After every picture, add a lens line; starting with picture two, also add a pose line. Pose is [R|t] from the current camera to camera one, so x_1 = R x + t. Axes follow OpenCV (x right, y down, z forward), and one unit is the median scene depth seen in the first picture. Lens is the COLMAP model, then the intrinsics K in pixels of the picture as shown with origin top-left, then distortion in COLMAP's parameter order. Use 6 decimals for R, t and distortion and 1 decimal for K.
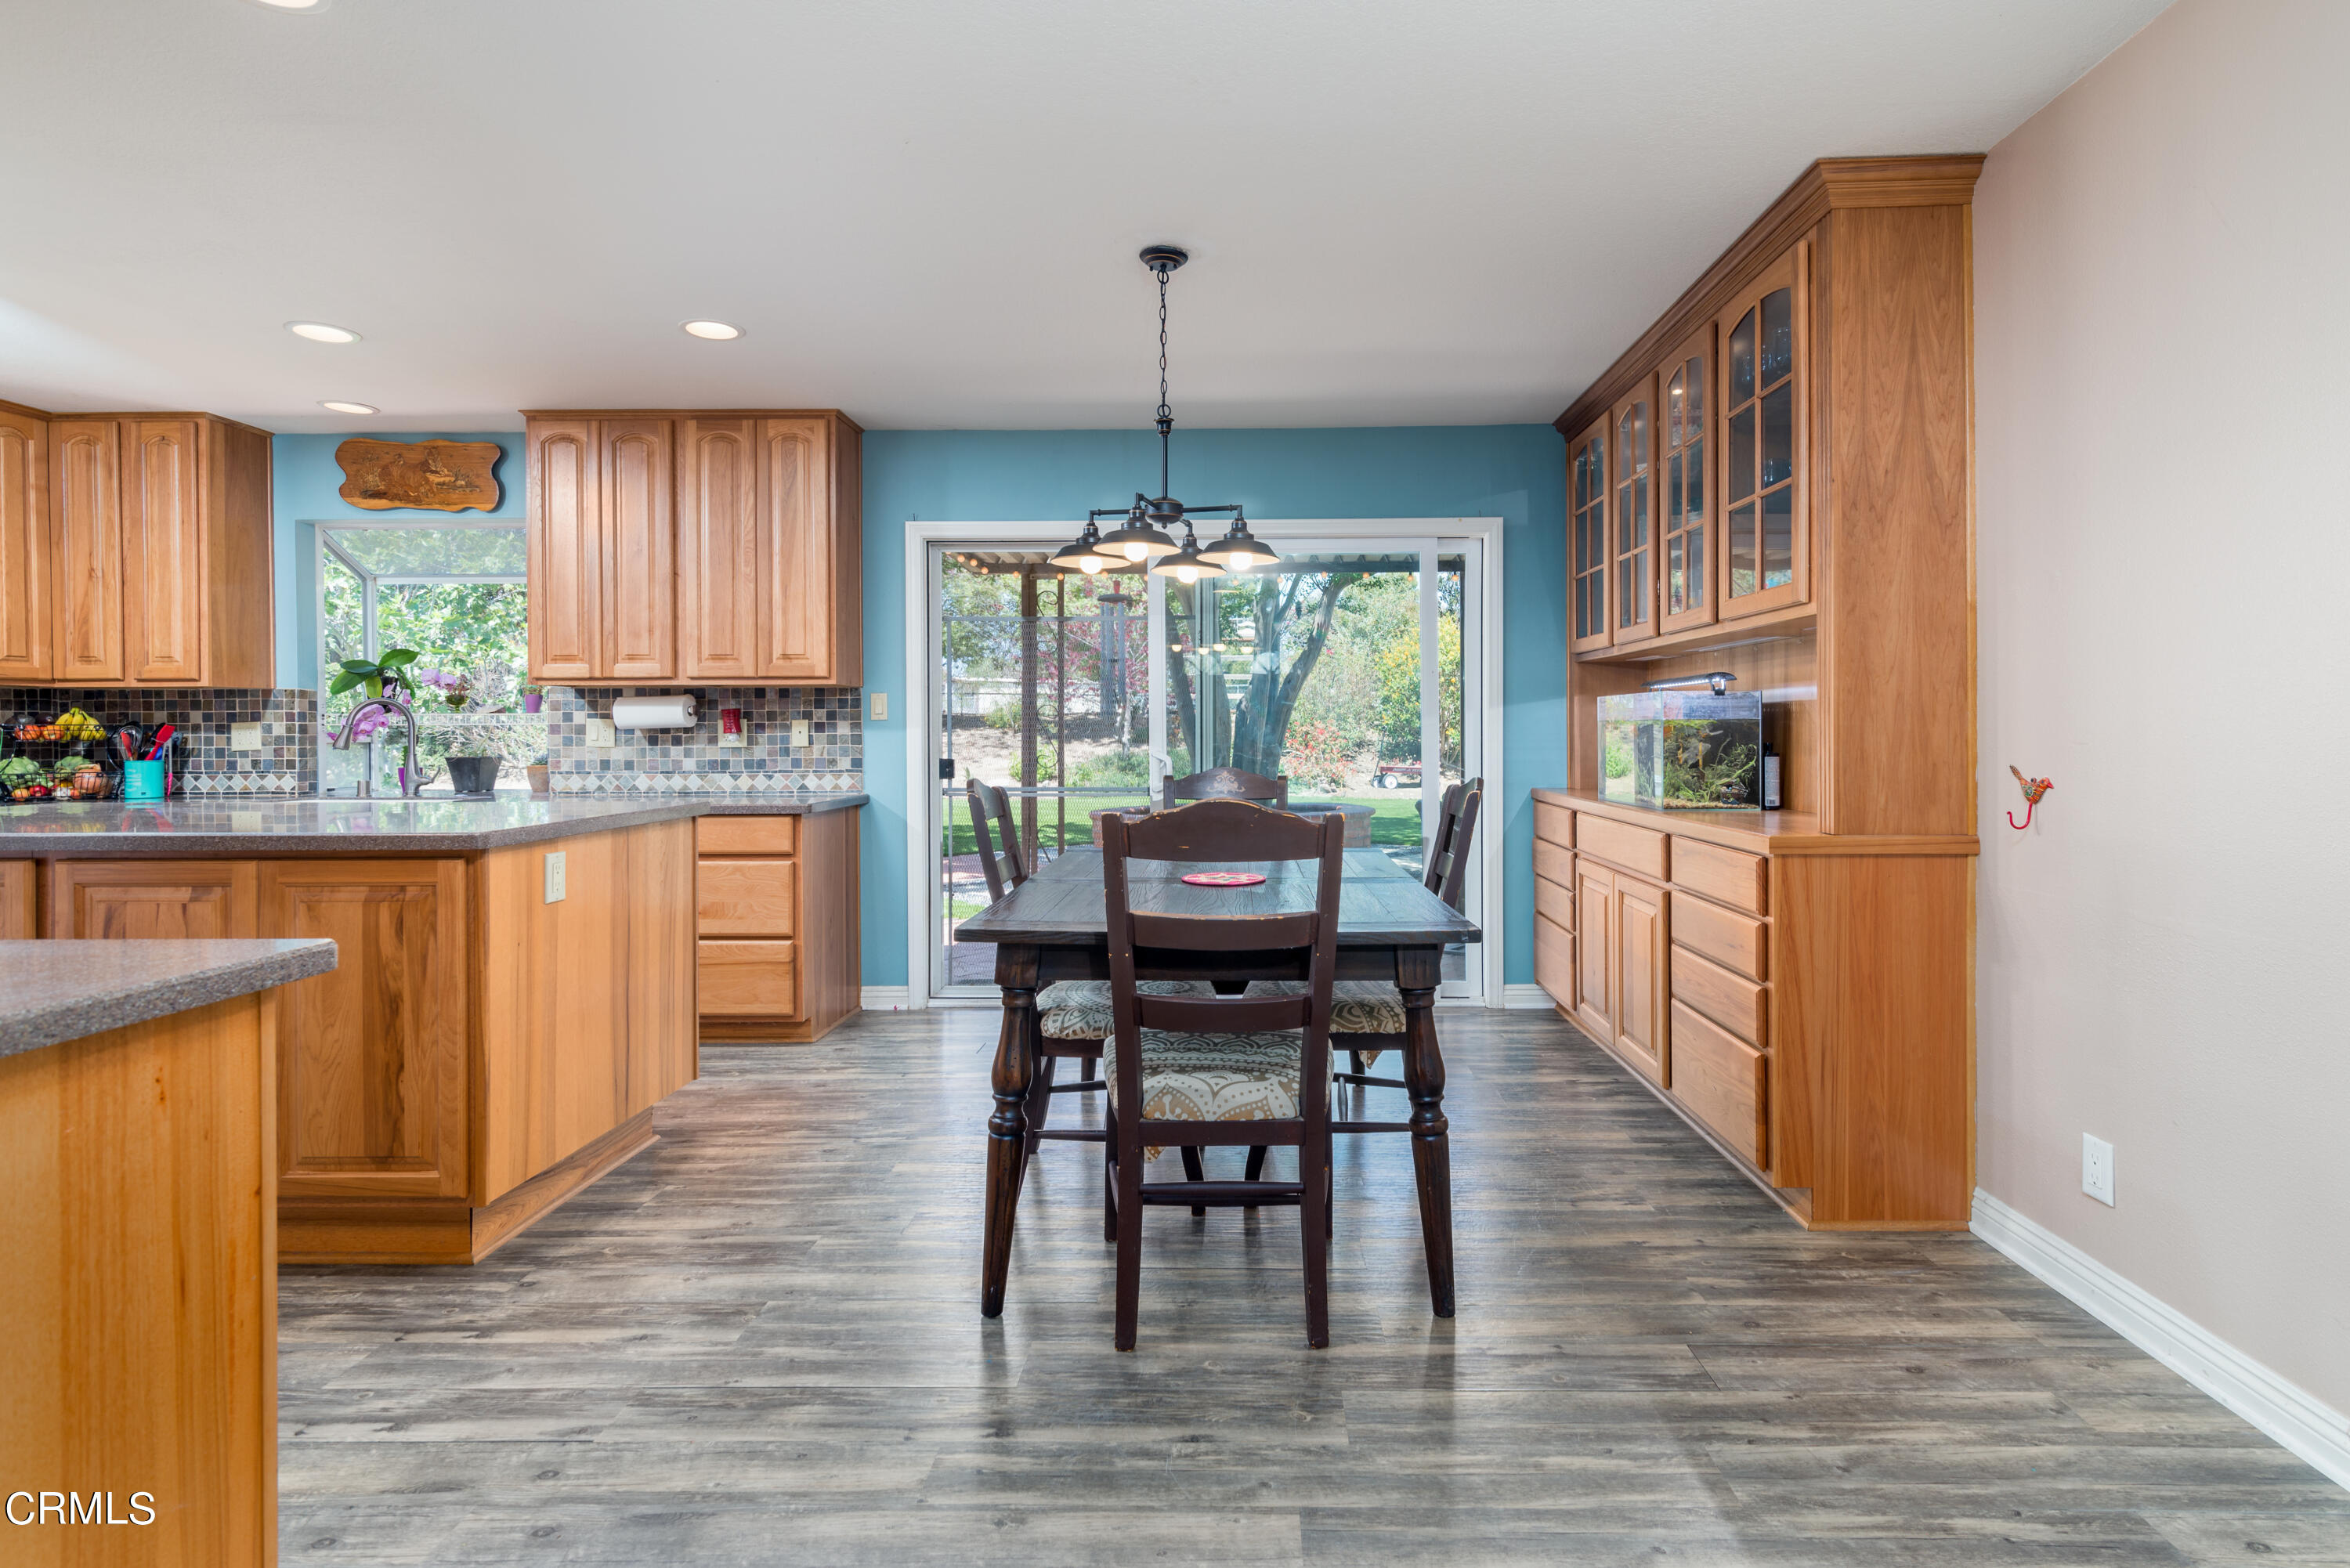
lens RADIAL K [[1146.3, 0, 1235.0], [0, 1146.3, 733.5], [0, 0, 1]] dist [0.003097, 0.000480]
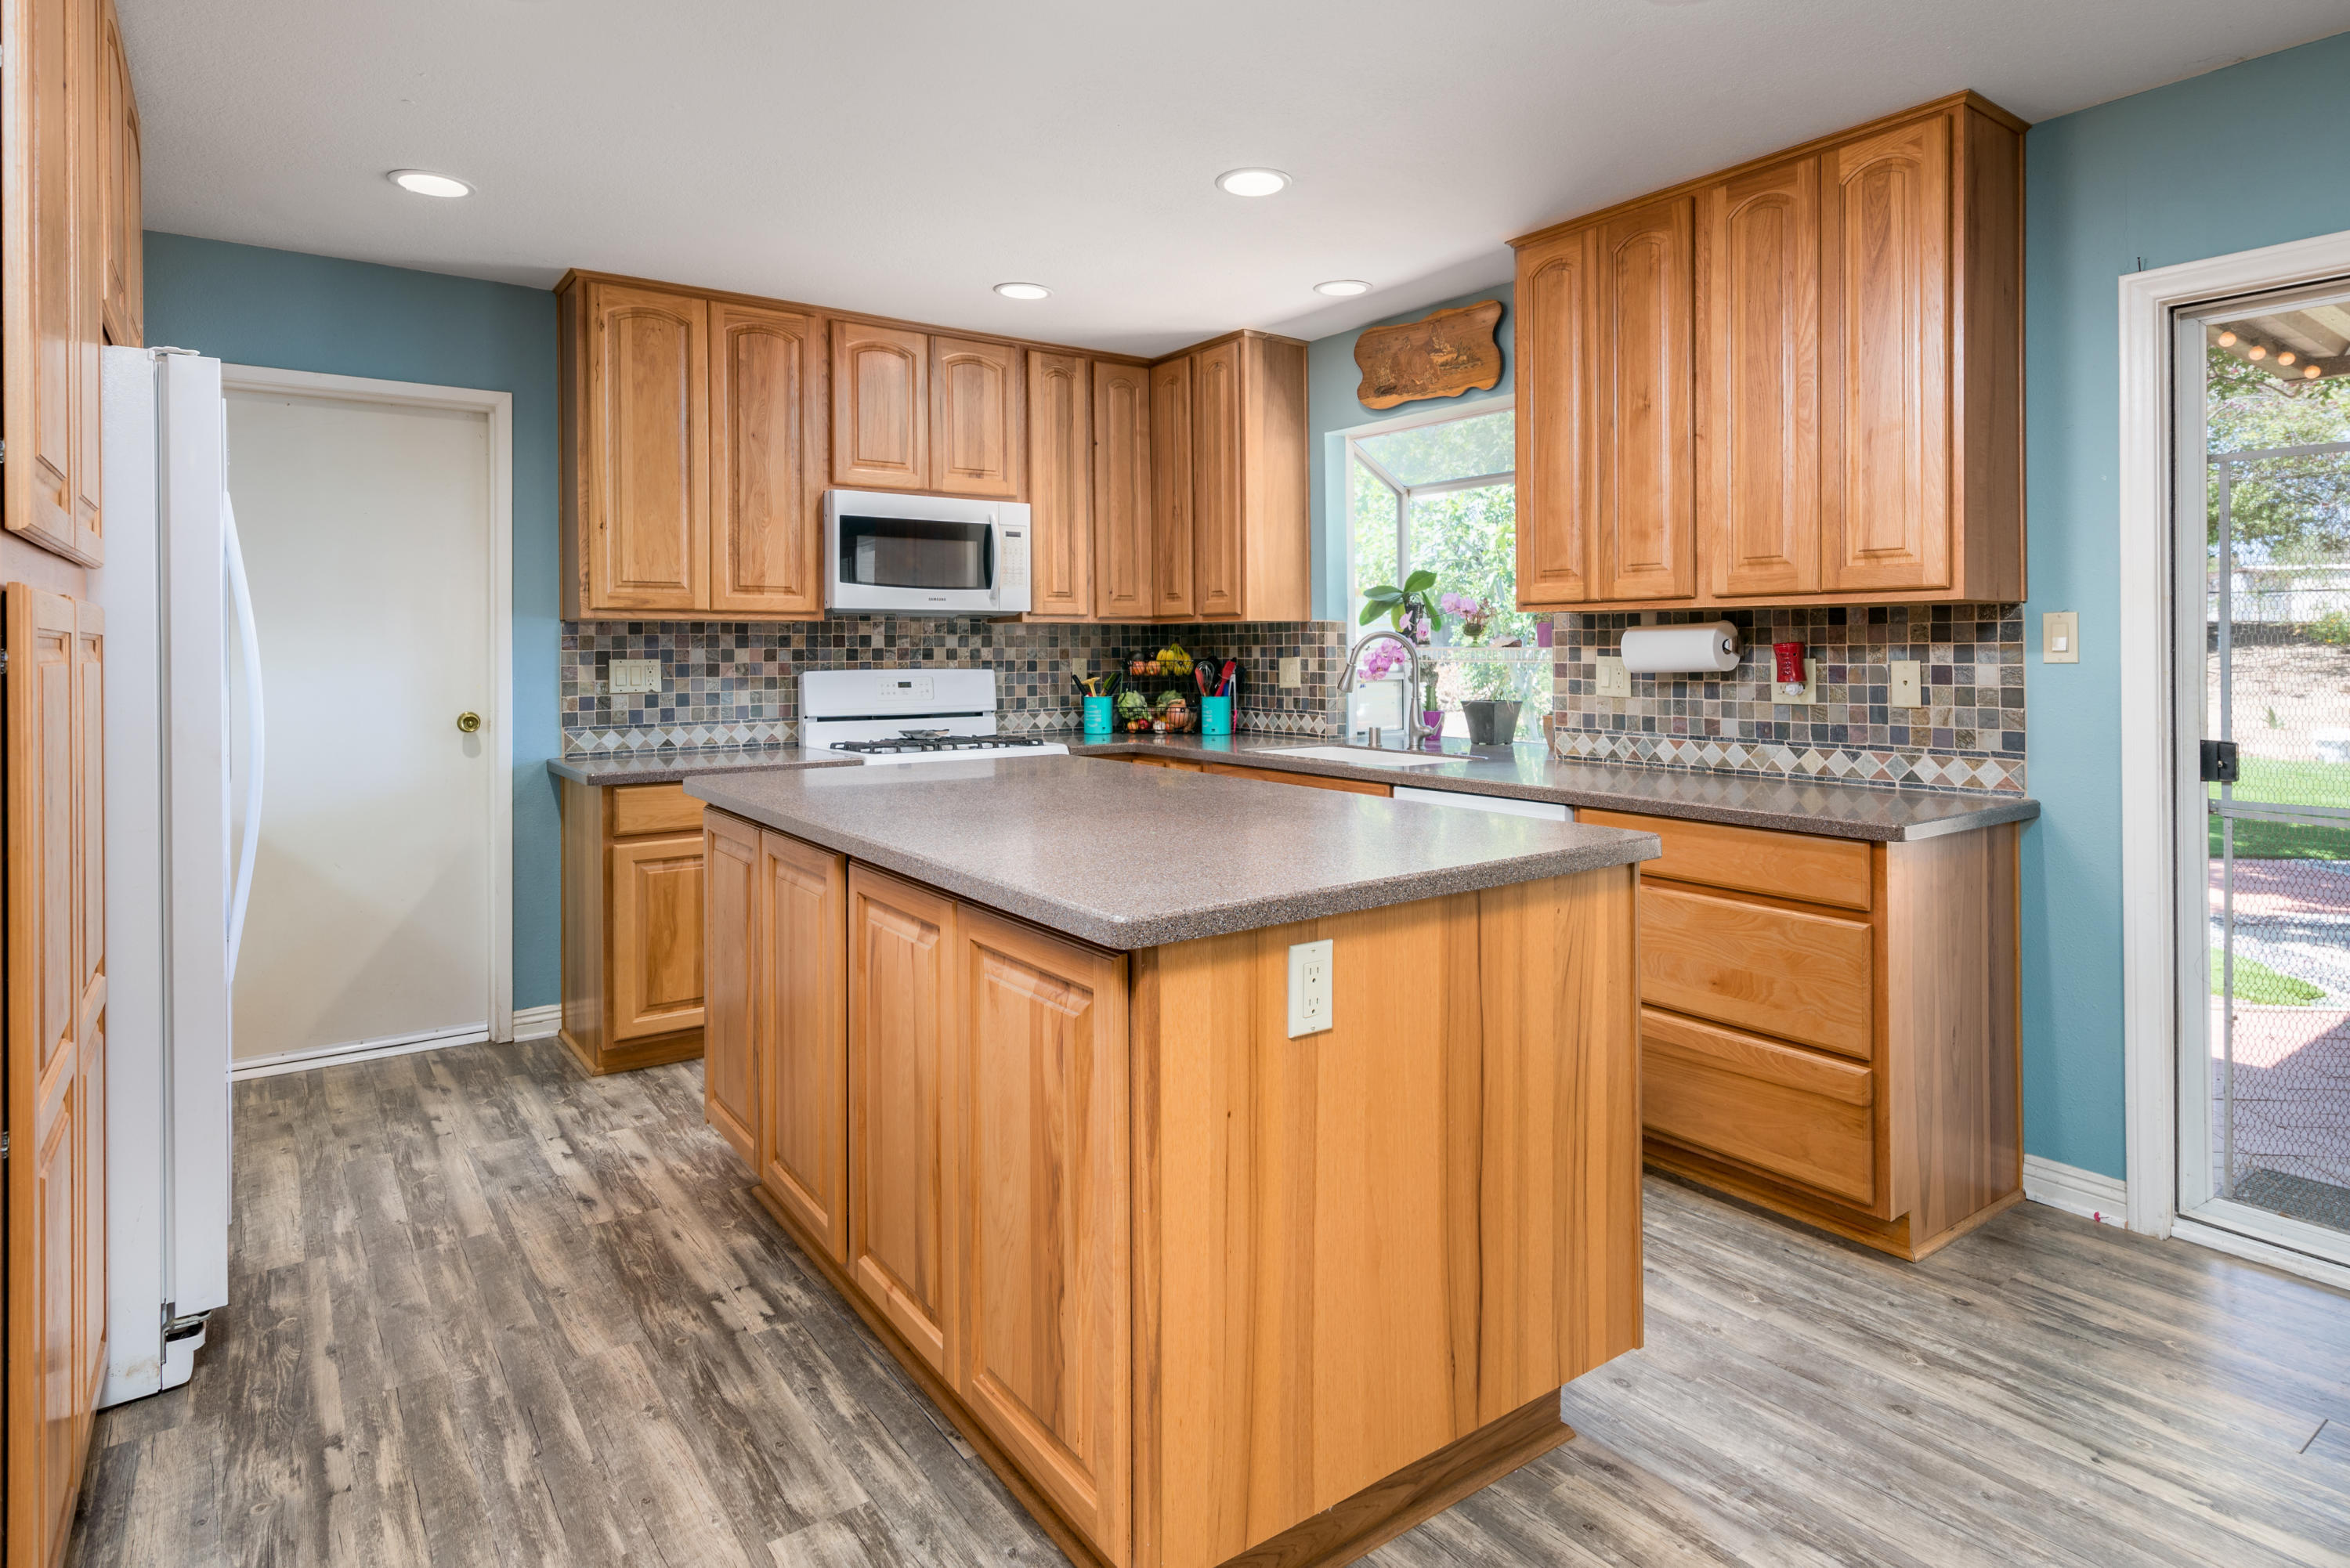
lens RADIAL K [[1267.8, 0, 1218.1], [0, 1267.8, 645.5], [0, 0, 1]] dist [0.005186, 0.001029]
pose [[0.606304, 0.000028, -0.795233, -0.079850], [0.000712, 1.000000, 0.000578, -0.020626], [0.795233, -0.000917, 0.606304, 0.337132]]
